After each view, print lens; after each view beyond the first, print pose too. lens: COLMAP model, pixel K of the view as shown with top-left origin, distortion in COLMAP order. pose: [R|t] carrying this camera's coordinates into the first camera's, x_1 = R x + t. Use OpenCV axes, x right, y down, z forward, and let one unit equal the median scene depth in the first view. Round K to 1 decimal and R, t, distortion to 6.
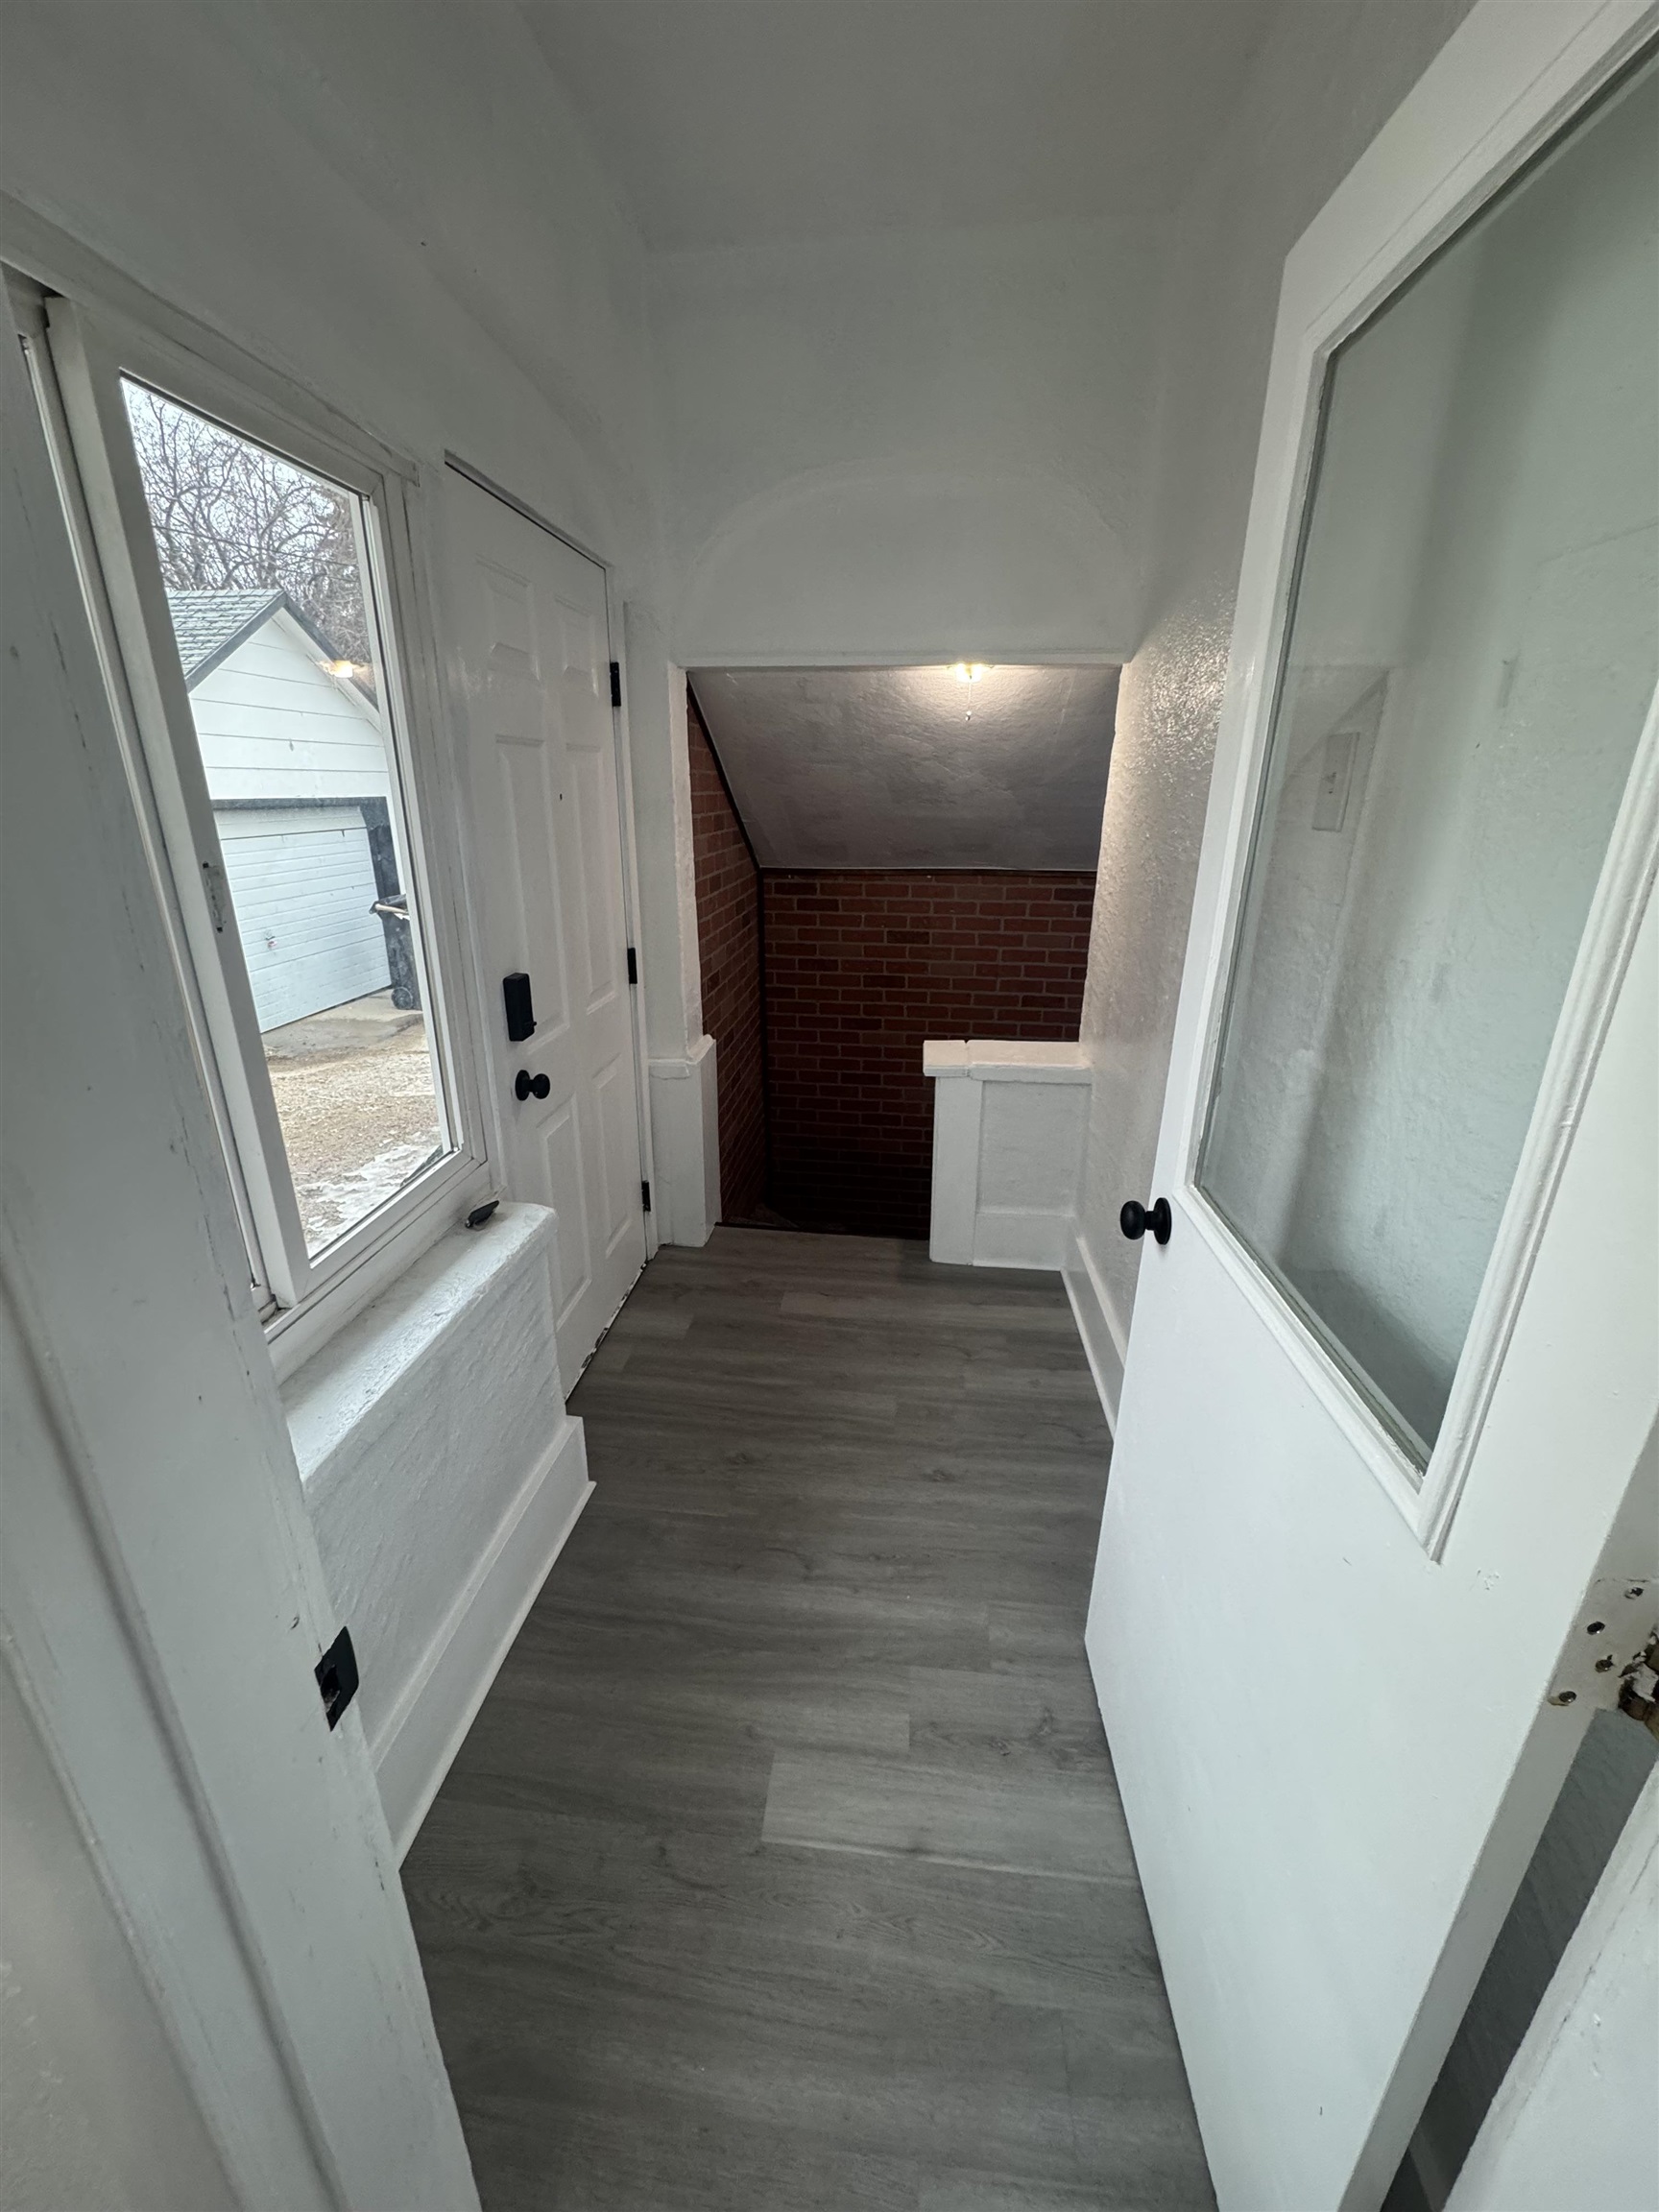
lens RADIAL K [[892.5, 0, 826.3], [0, 892.5, 1109.0], [0, 0, 1]] dist [-0.001909, -0.000204]
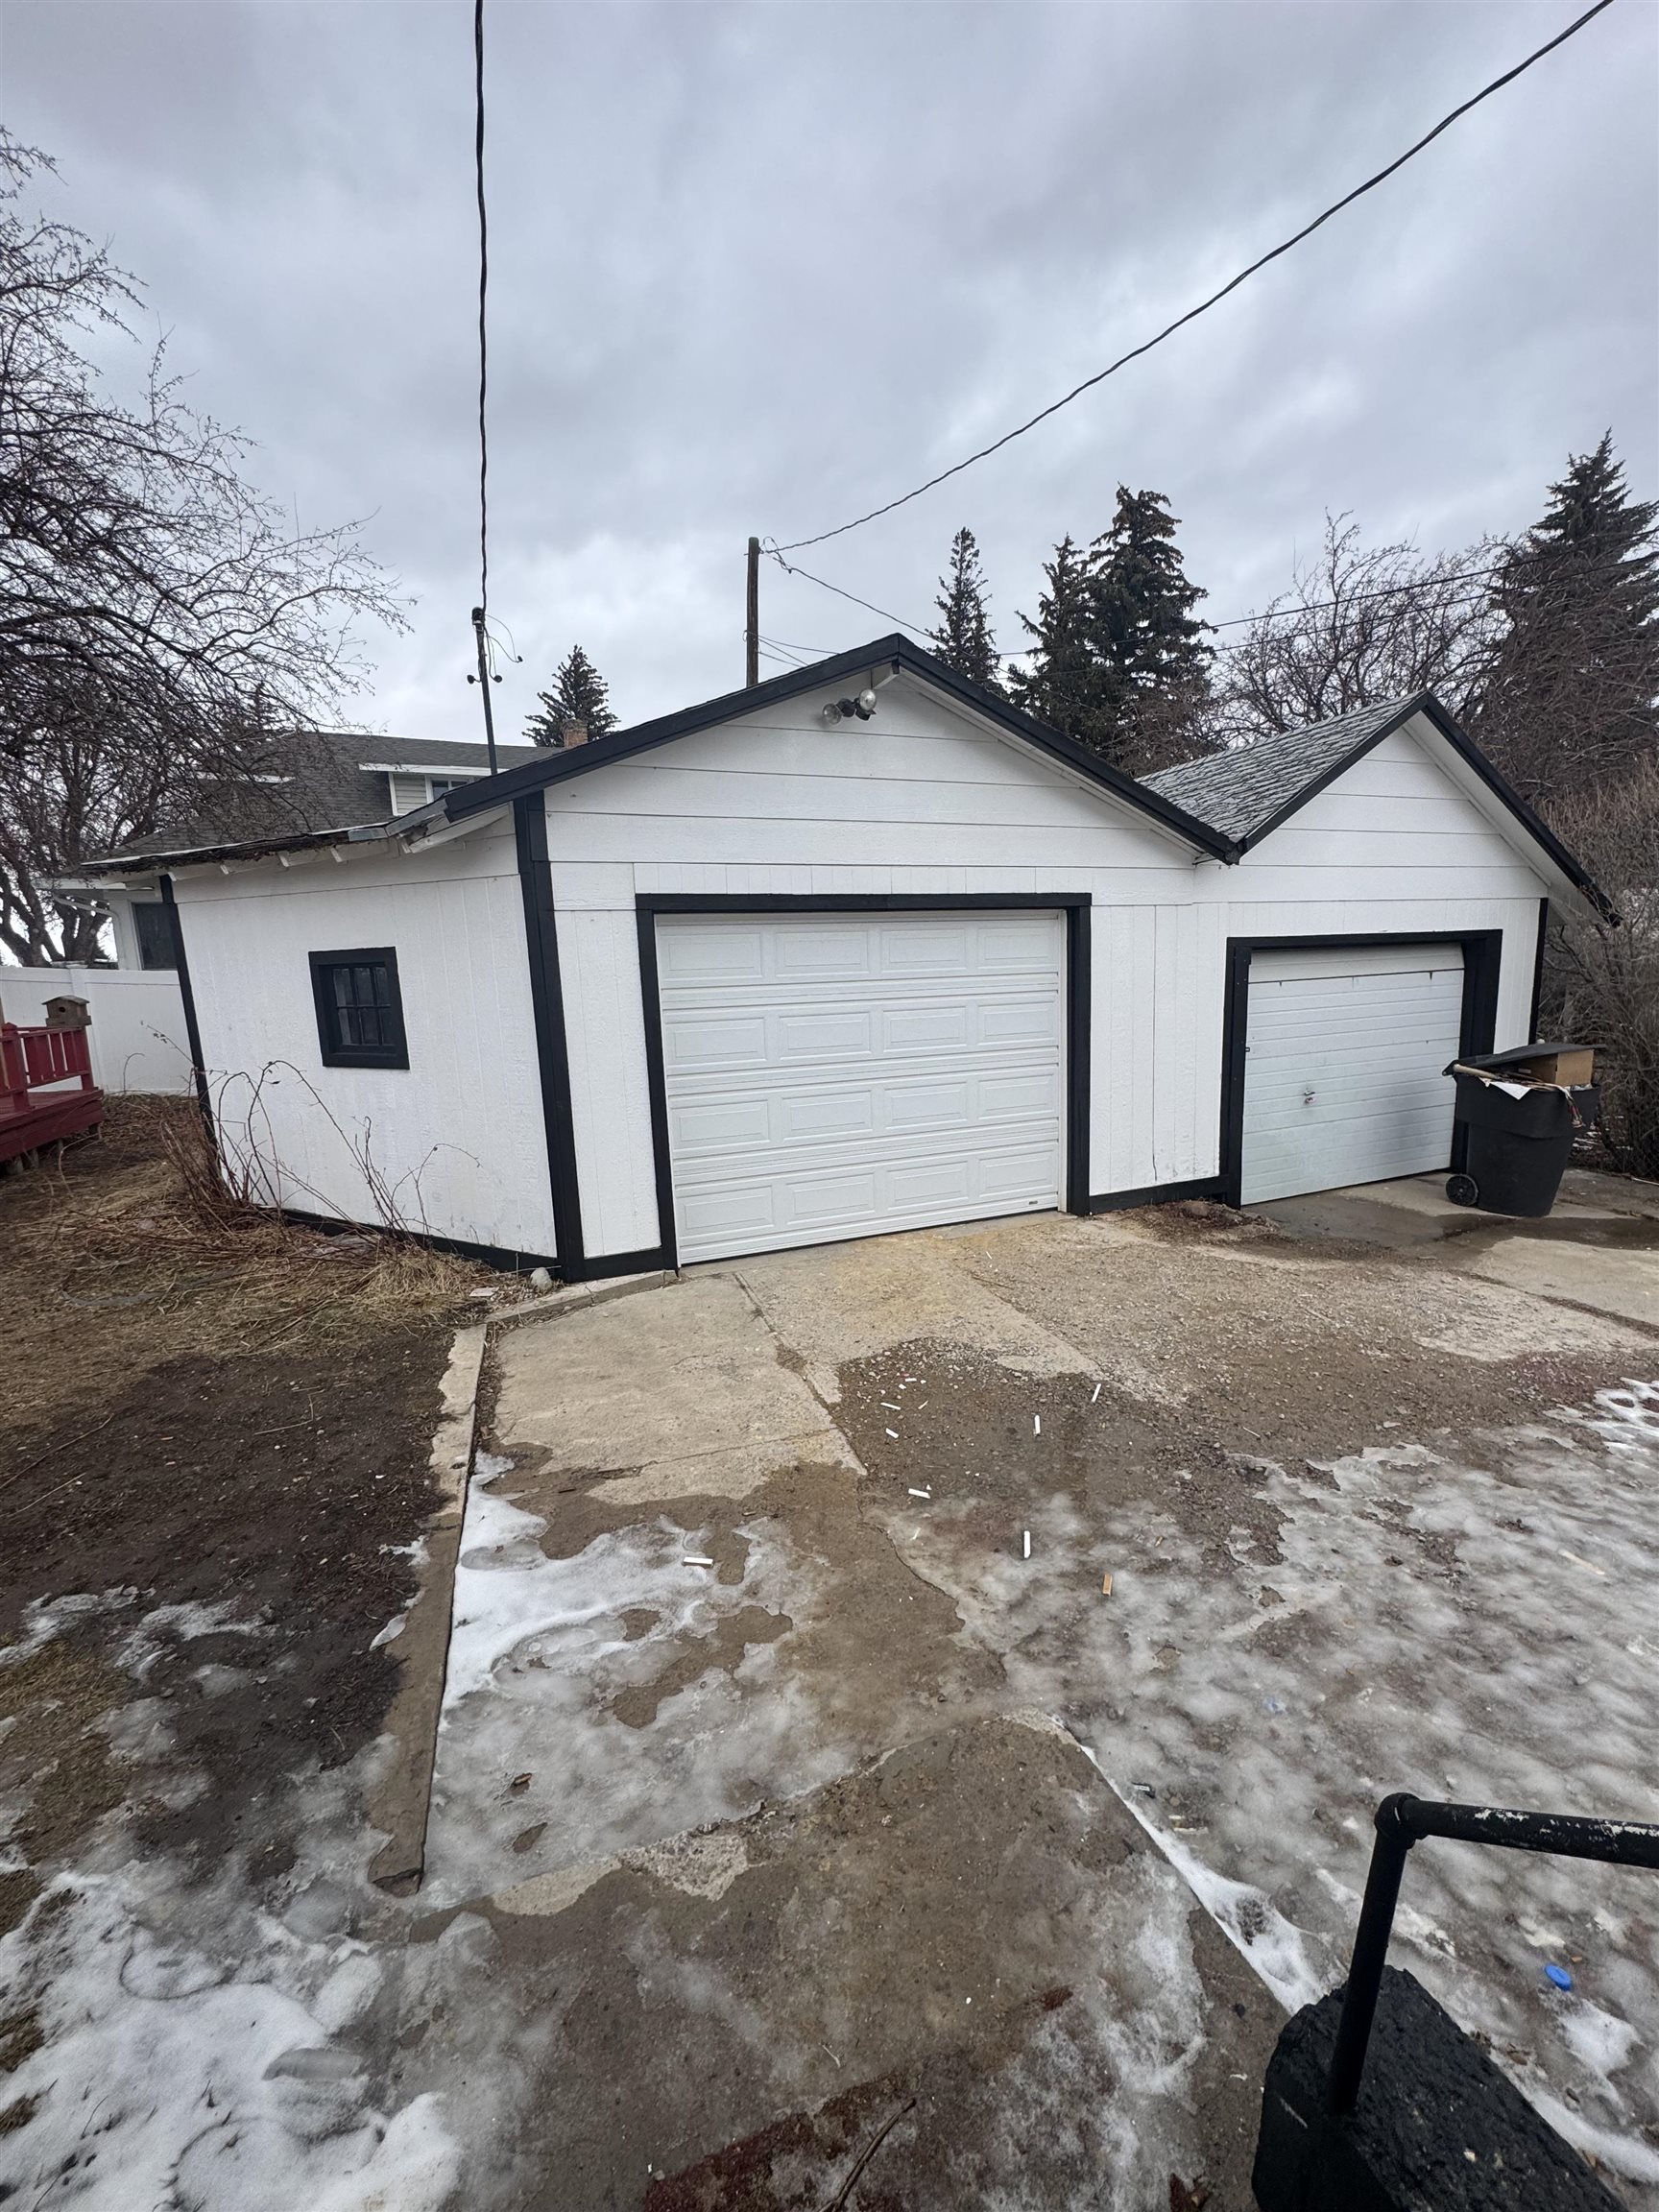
lens RADIAL K [[892.5, 0, 828.4], [0, 892.5, 1114.4], [0, 0, 1]] dist [-0.001909, -0.000204]
pose [[0.484627, 0.114169, -0.867238, -0.112265], [-0.257068, 0.966253, -0.016450, -0.042929], [0.836094, 0.230911, 0.497622, 0.208918]]
